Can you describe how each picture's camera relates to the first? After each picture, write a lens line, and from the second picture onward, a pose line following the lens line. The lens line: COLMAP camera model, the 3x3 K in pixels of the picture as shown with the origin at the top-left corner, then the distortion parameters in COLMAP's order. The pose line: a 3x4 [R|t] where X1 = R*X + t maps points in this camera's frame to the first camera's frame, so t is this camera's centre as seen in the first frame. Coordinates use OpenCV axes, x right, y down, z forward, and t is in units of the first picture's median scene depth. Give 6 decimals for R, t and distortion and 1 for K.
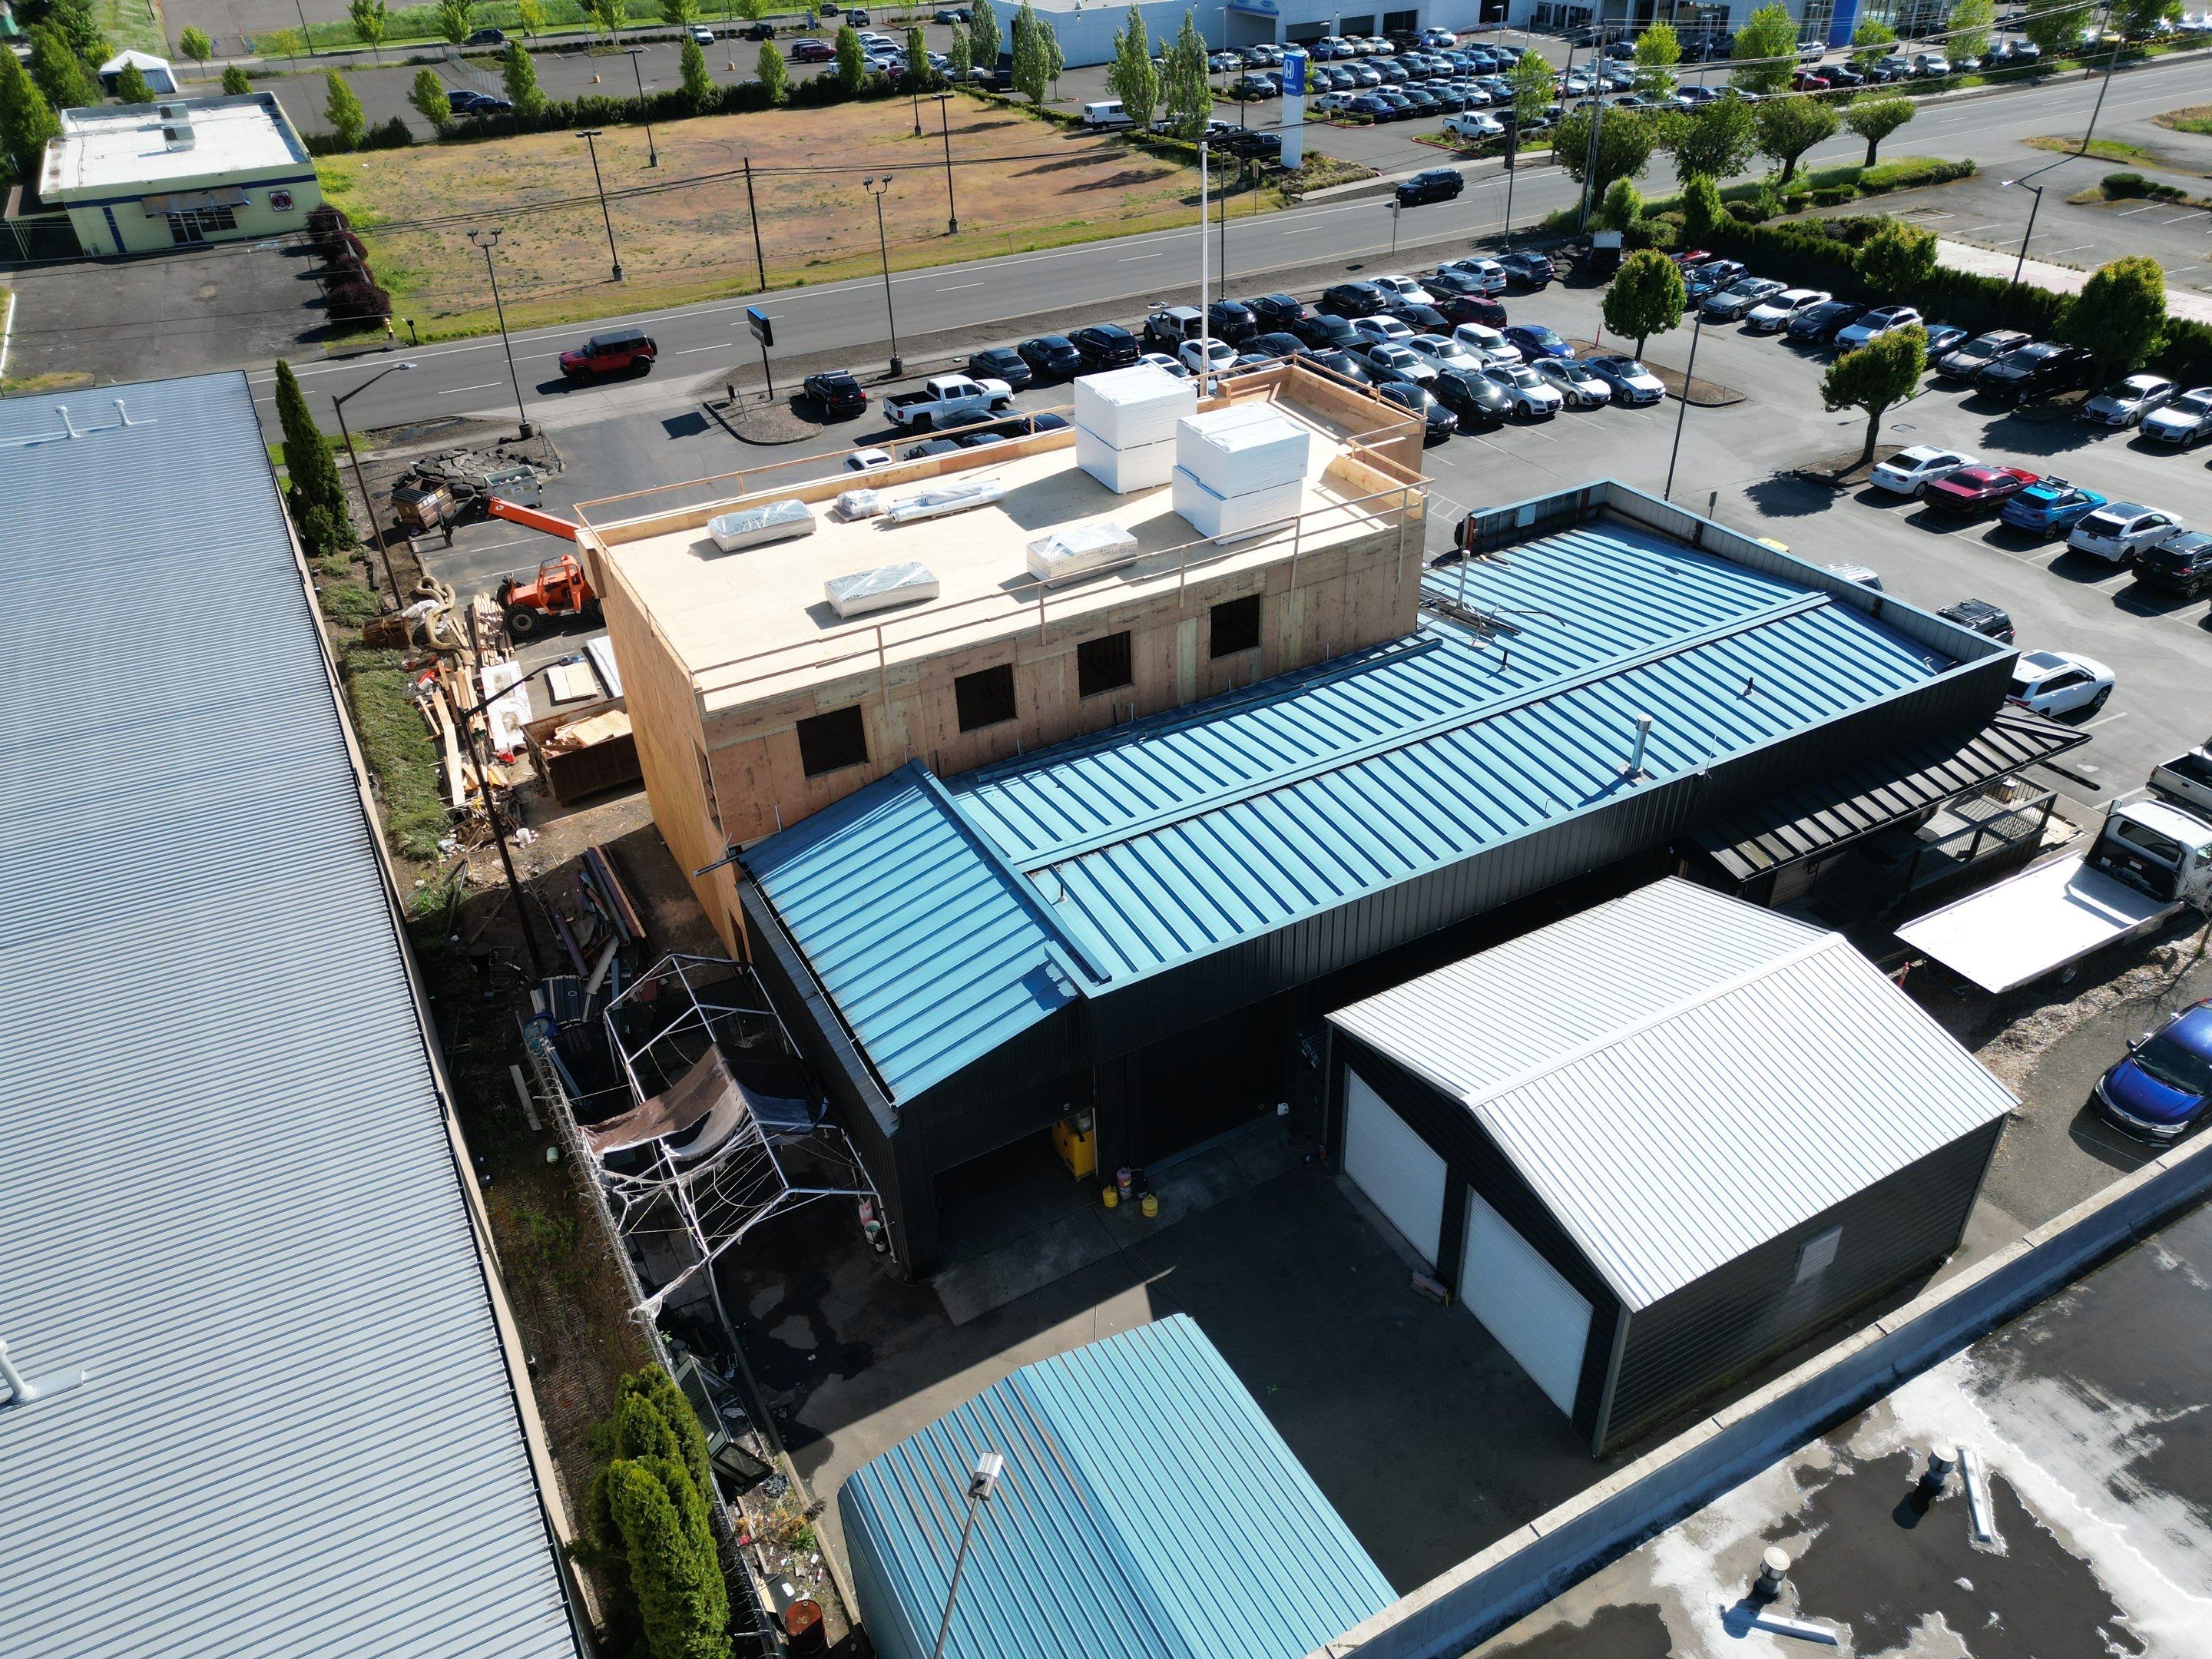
lens RADIAL K [[1563.4, 0, 1098.5], [0, 1563.4, 825.0], [0, 0, 1]] dist [0.067983, -0.063662]
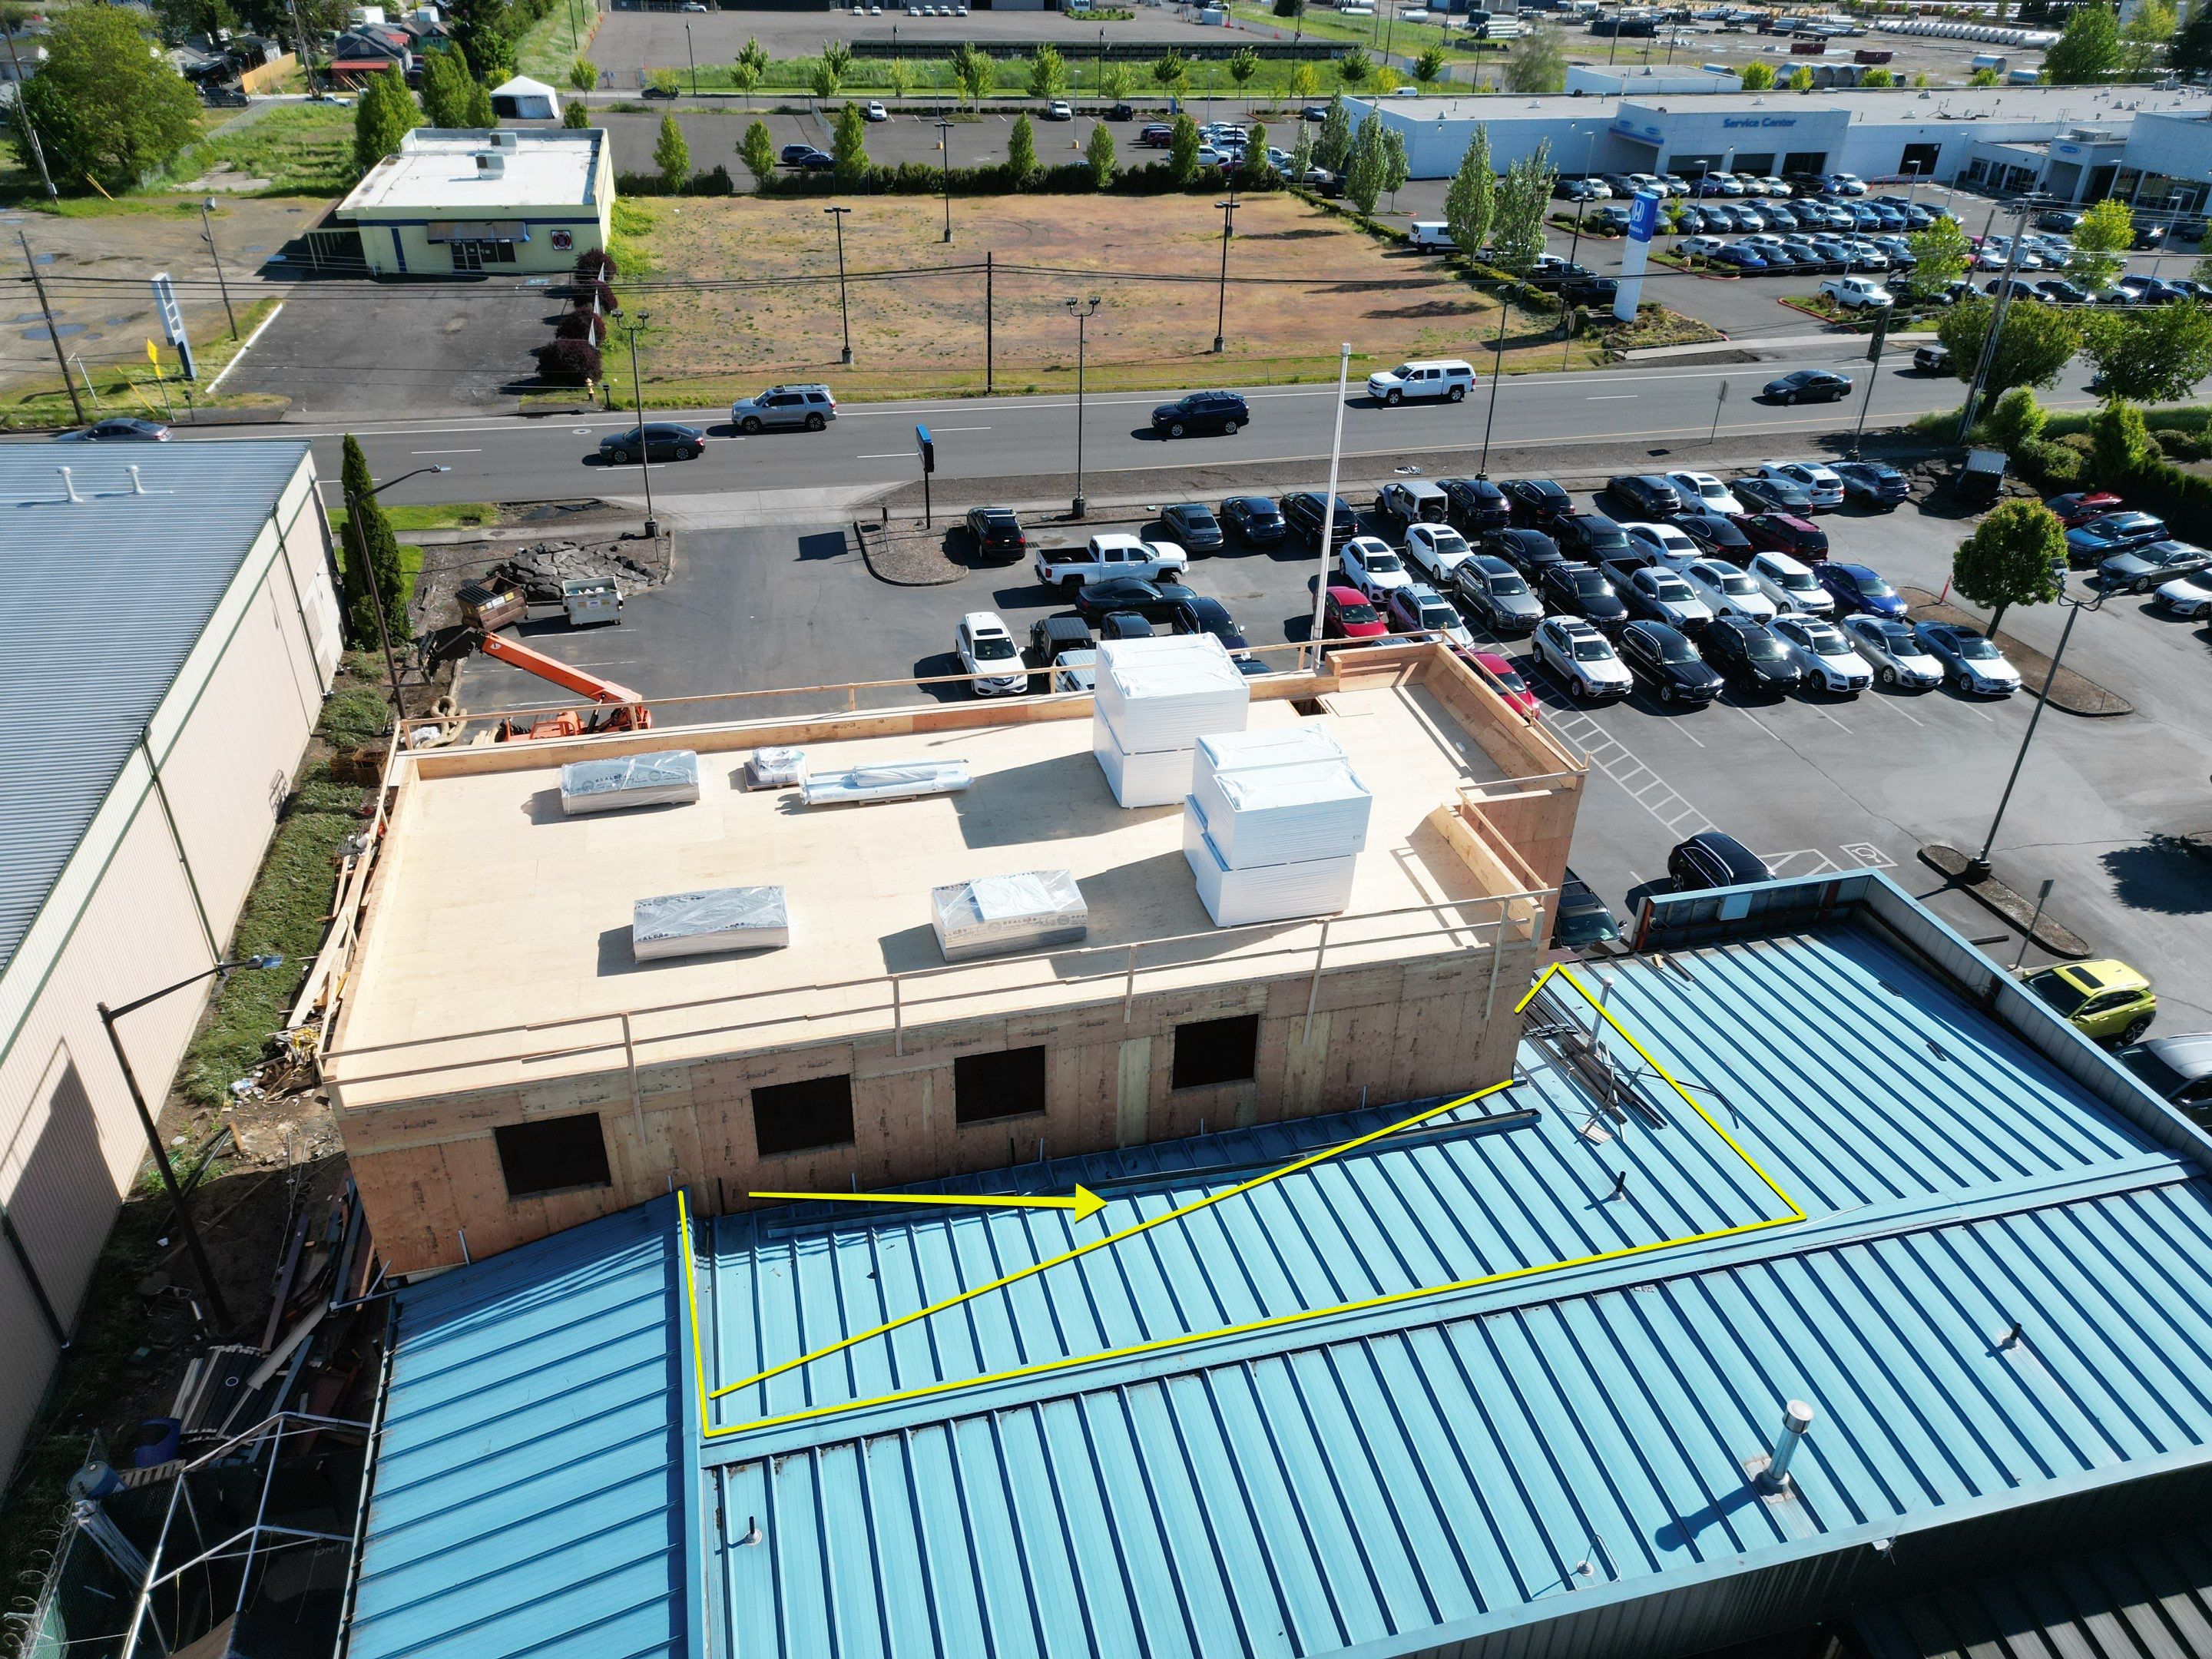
lens RADIAL K [[1563.4, 0, 1098.5], [0, 1563.4, 825.0], [0, 0, 1]] dist [0.067983, -0.063662]
pose [[0.968074, 0.172669, -0.181711, 0.065956], [-0.180283, 0.983268, -0.026129, -0.089749], [0.174159, 0.058054, 0.983005, 0.144011]]
